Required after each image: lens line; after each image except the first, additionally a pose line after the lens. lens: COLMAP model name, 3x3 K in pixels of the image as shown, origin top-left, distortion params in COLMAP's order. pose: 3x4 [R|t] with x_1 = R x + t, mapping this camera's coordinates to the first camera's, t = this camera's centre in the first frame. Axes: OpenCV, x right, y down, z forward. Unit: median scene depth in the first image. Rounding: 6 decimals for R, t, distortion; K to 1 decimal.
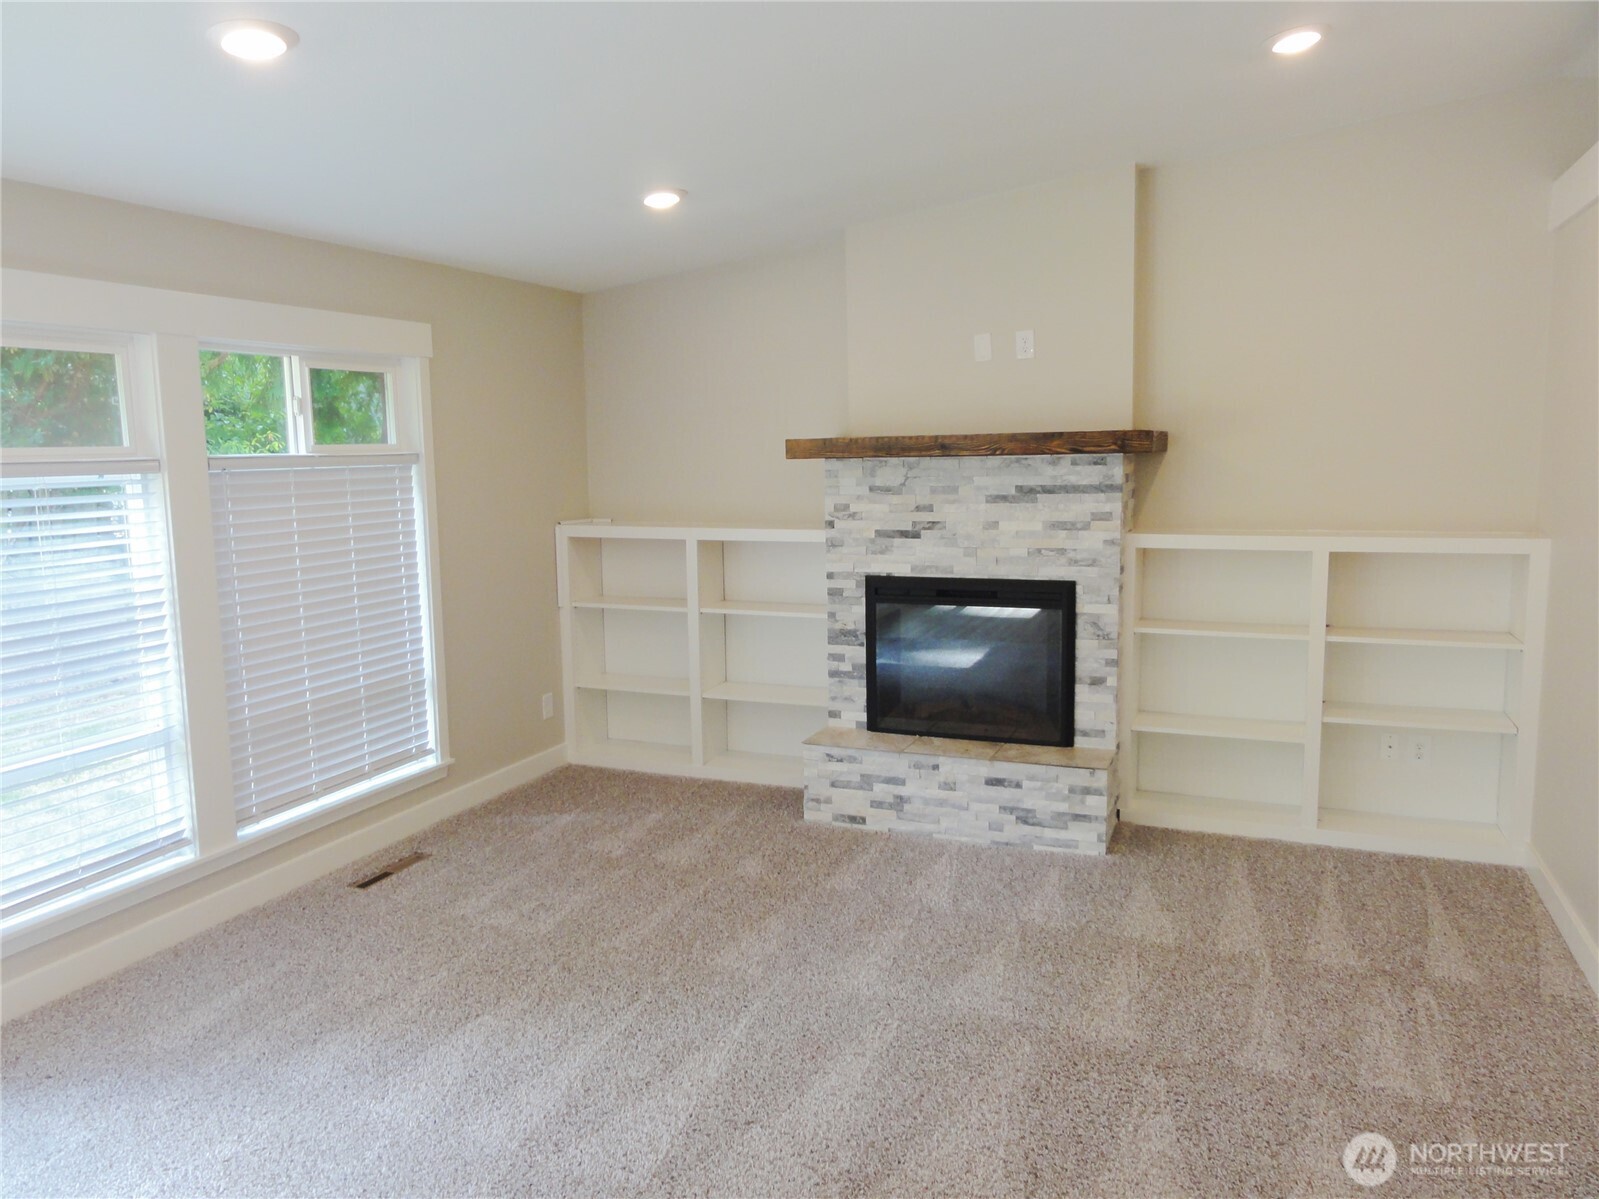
lens RADIAL K [[1127.4, 0, 804.8], [0, 1127.4, 595.0], [0, 0, 1]] dist [-0.001690, -0.002309]
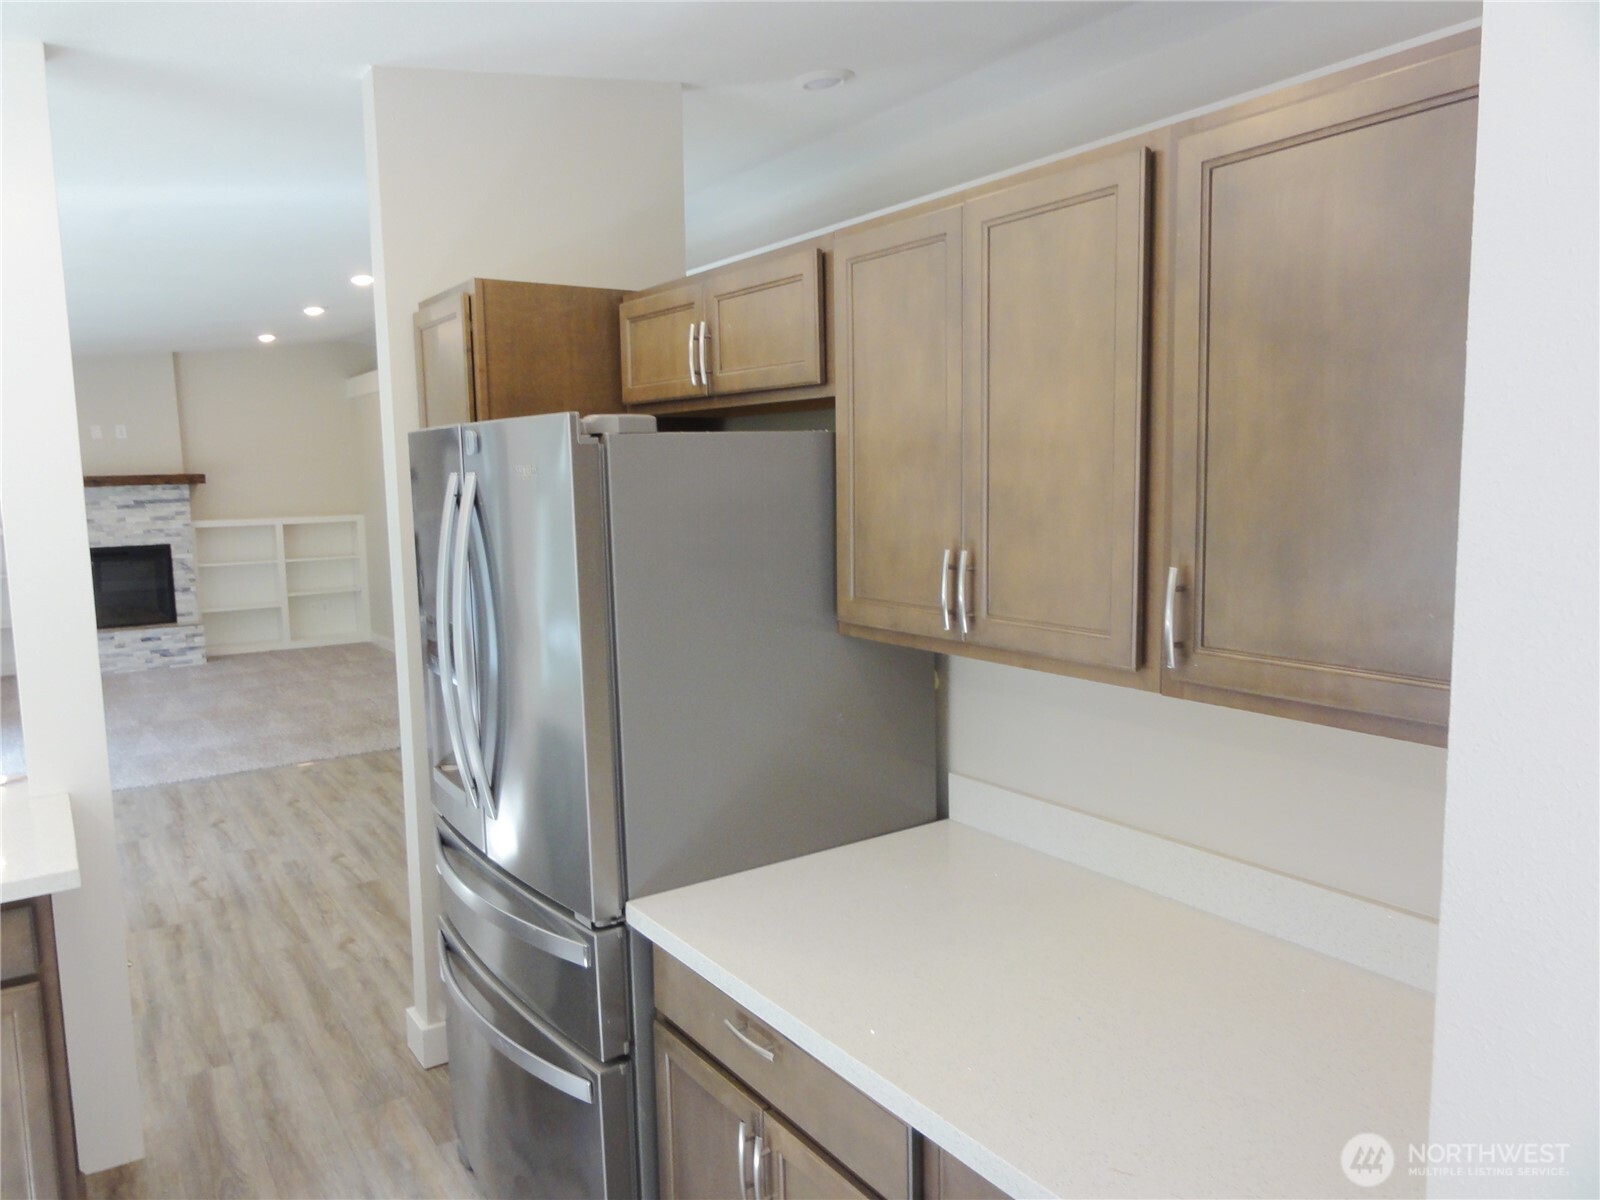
lens RADIAL K [[1128.1, 0, 805.3], [0, 1128.1, 595.5], [0, 0, 1]] dist [-0.001690, -0.002309]
pose [[0.544961, -0.087347, 0.833899, -0.903134], [0.114142, 0.993029, 0.029422, 0.160994], [-0.830656, 0.079149, 0.551132, -1.184060]]
